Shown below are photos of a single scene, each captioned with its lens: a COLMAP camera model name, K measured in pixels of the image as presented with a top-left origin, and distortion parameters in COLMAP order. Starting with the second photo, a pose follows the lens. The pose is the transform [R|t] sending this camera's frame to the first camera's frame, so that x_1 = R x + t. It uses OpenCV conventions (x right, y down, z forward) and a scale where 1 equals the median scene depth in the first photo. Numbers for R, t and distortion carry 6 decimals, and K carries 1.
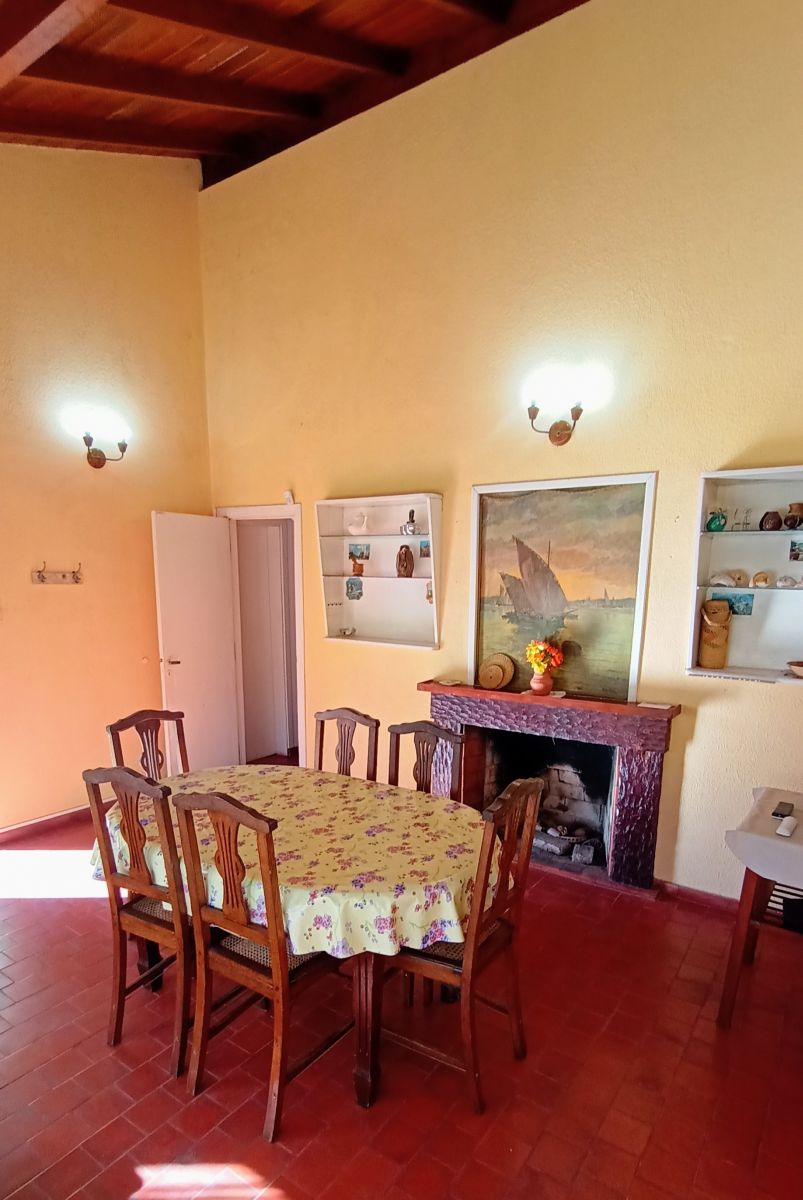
lens RADIAL K [[650.2, 0, 404.7], [0, 650.2, 716.2], [0, 0, 1]] dist [0.005411, 0.000519]
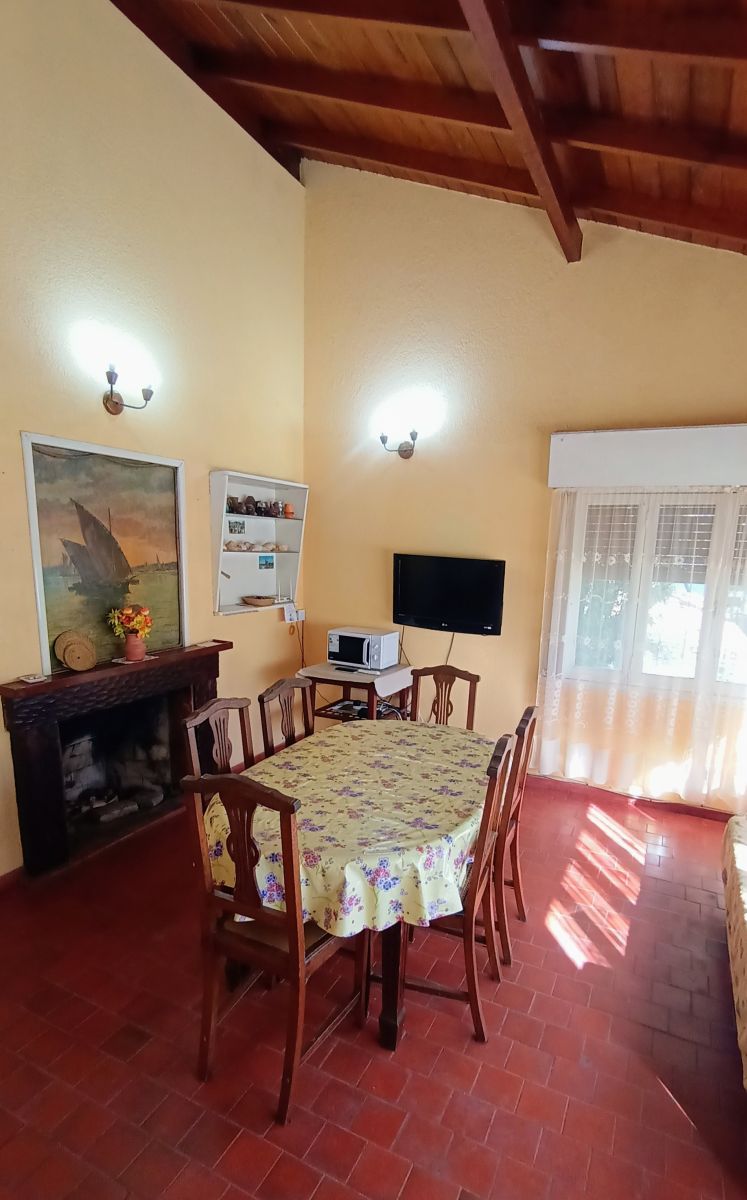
lens RADIAL K [[618.3, 0, 380.0], [0, 618.3, 661.7], [0, 0, 1]] dist [-0.001538, 0.000401]
pose [[-0.153813, -0.199118, 0.967829, -0.794048], [0.183407, 0.956711, 0.225979, -0.181938], [-0.970929, 0.212265, -0.110635, 0.751918]]
